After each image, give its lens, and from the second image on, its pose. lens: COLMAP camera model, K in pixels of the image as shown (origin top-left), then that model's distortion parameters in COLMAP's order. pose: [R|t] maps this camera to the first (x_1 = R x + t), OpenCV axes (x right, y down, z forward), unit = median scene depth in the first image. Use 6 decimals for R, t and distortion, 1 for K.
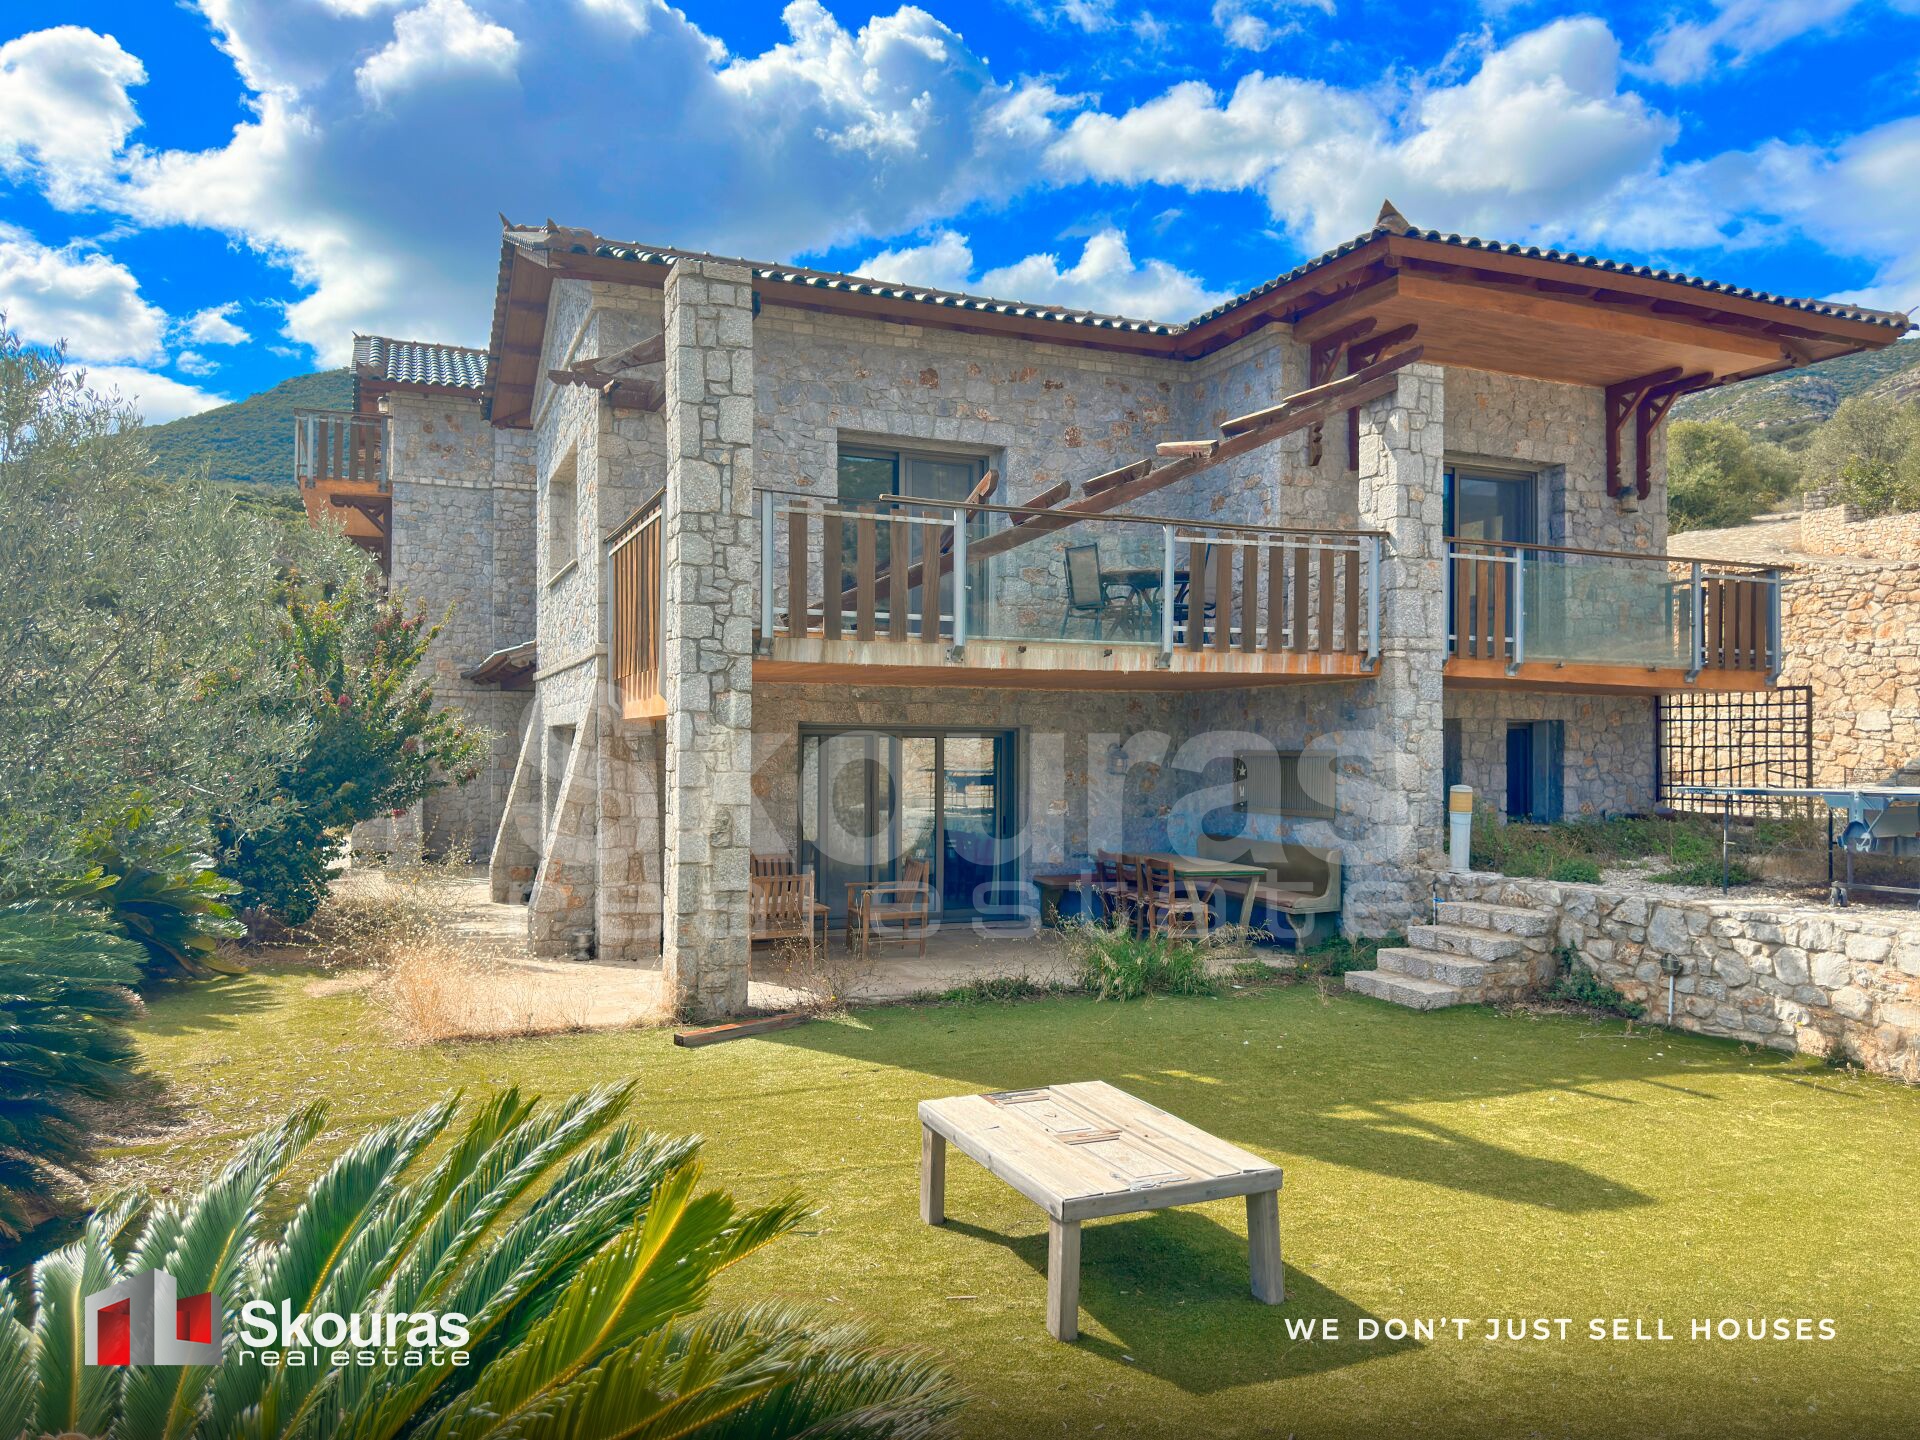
lens RADIAL K [[1348.4, 0, 961.1], [0, 1348.4, 725.5], [0, 0, 1]] dist [-0.001785, -0.000491]
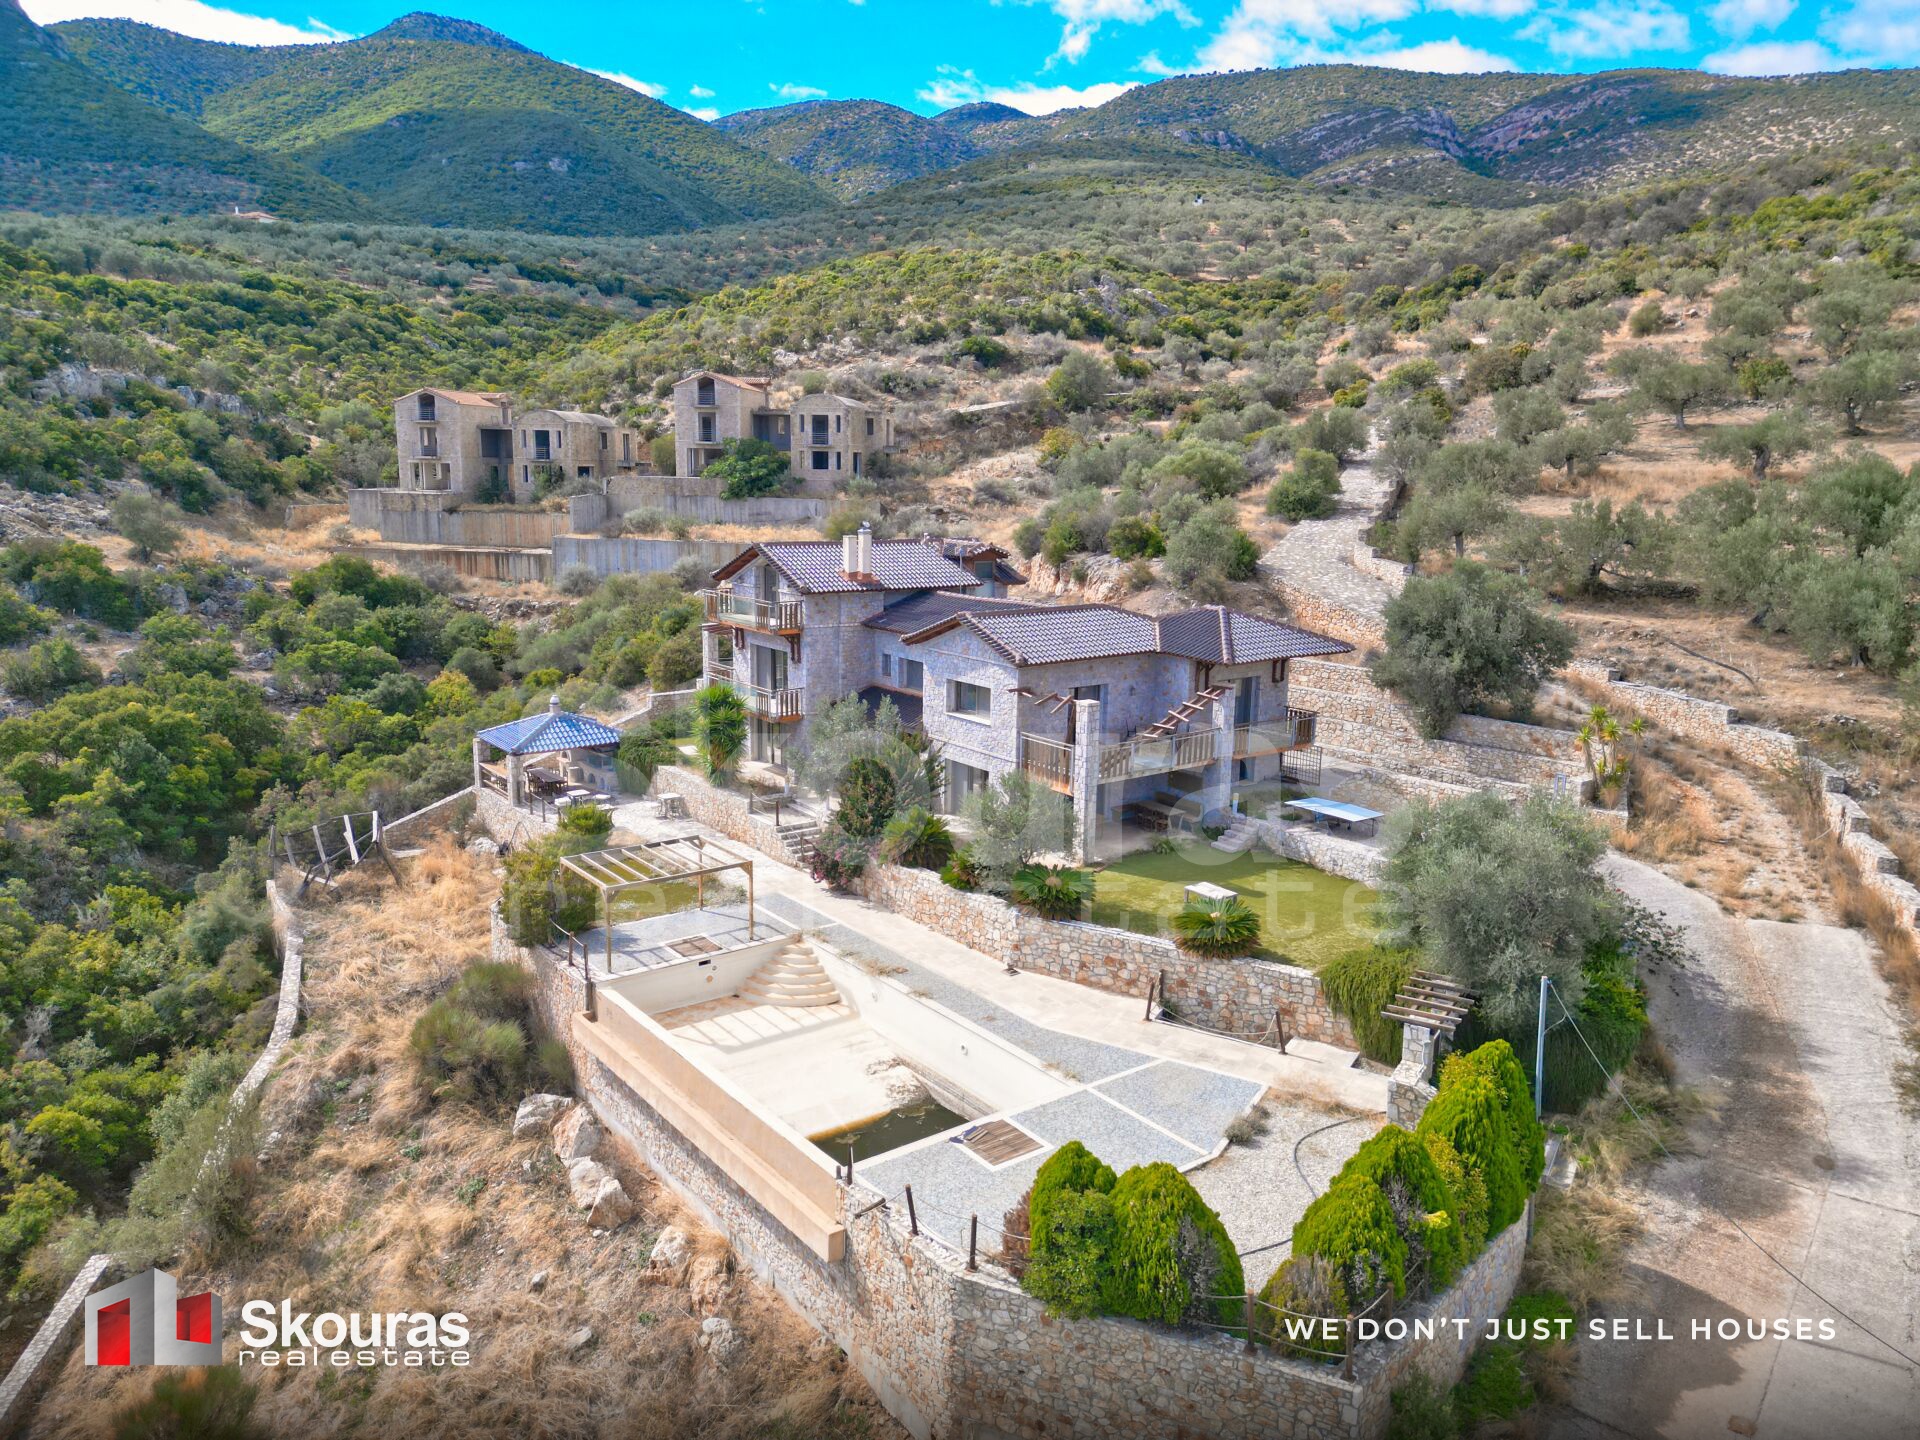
lens RADIAL K [[1347.6, 0, 958.6], [0, 1347.6, 721.5], [0, 0, 1]] dist [-0.000279, 0.000059]
pose [[0.969863, -0.036198, 0.240945, -1.107996], [-0.013021, 0.979789, 0.199611, -0.763897], [-0.243301, -0.196732, 0.949790, -2.048666]]
